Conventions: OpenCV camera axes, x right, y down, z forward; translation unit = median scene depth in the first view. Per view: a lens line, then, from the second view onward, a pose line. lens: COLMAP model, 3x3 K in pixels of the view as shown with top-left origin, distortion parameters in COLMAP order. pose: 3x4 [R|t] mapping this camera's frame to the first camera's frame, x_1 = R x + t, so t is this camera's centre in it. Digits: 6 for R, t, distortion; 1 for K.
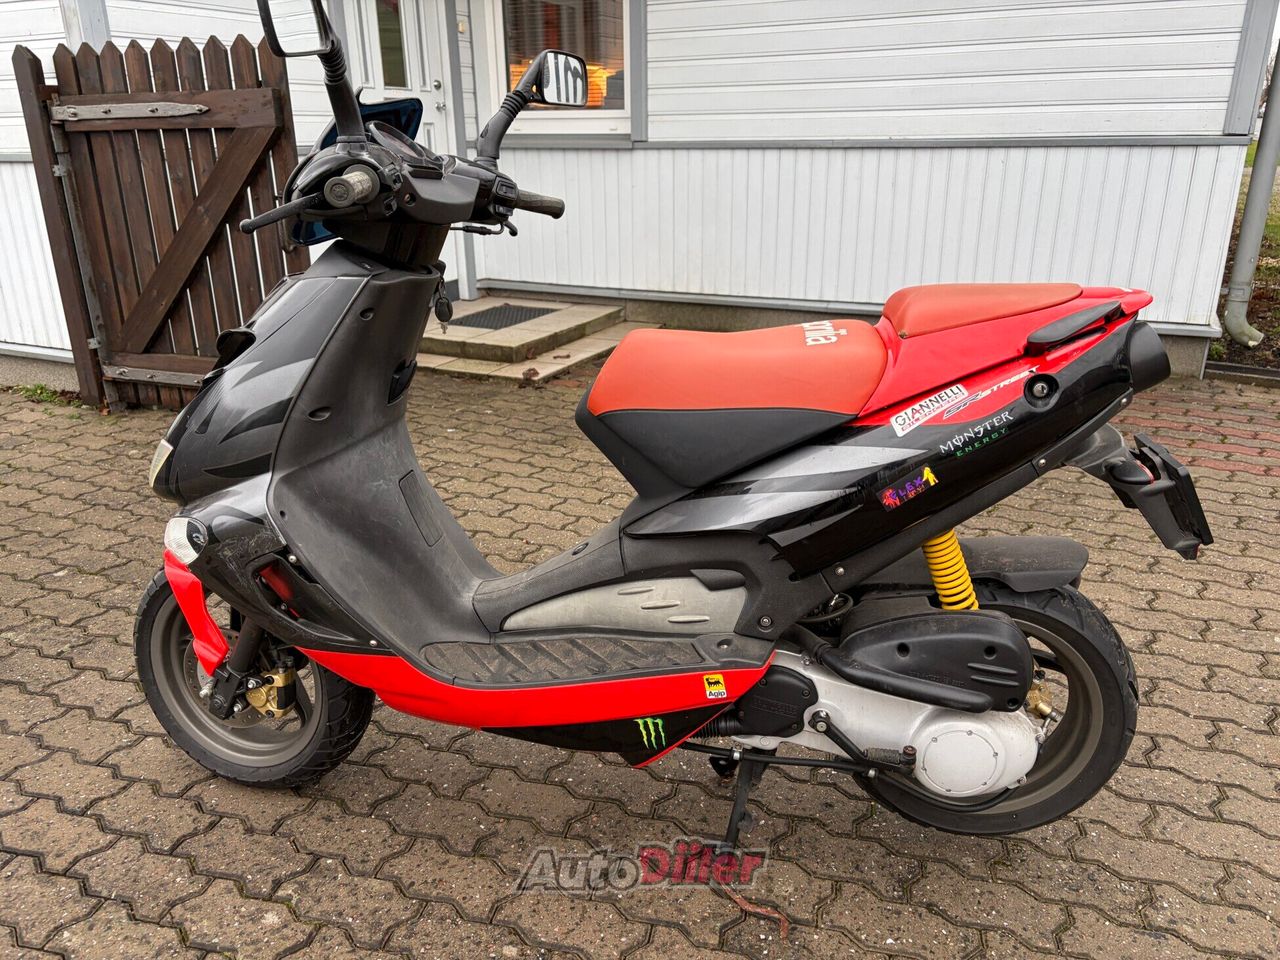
lens RADIAL K [[974.4, 0, 632.6], [0, 974.4, 471.7], [0, 0, 1]] dist [0.062219, -0.084675]
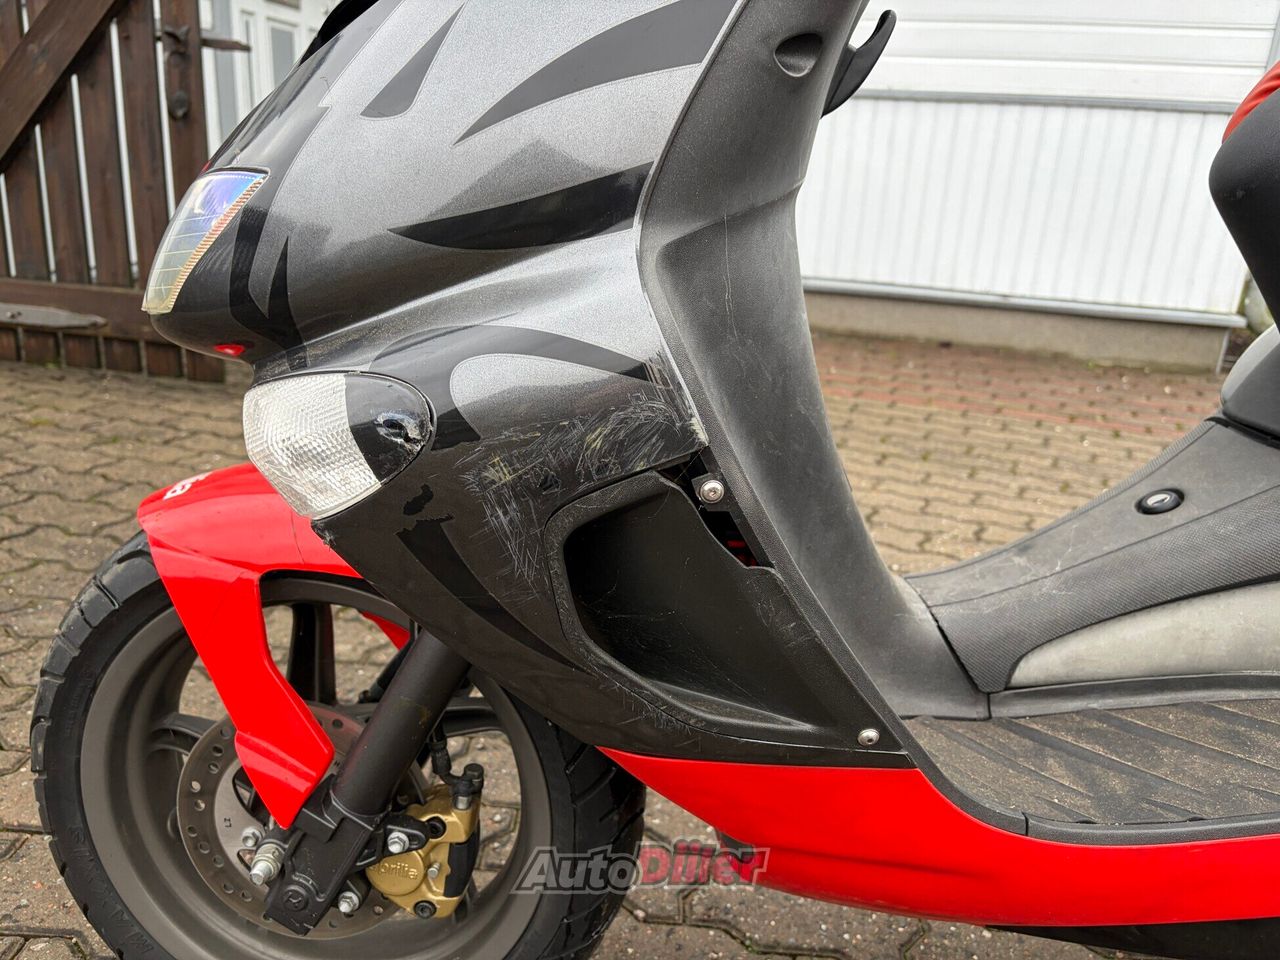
lens RADIAL K [[974.4, 0, 632.6], [0, 974.4, 471.7], [0, 0, 1]] dist [0.062219, -0.084675]
pose [[0.978007, 0.011359, 0.208263, -0.379105], [-0.004487, 0.999431, -0.033439, 0.080473], [-0.208524, 0.031769, 0.977501, 0.590585]]
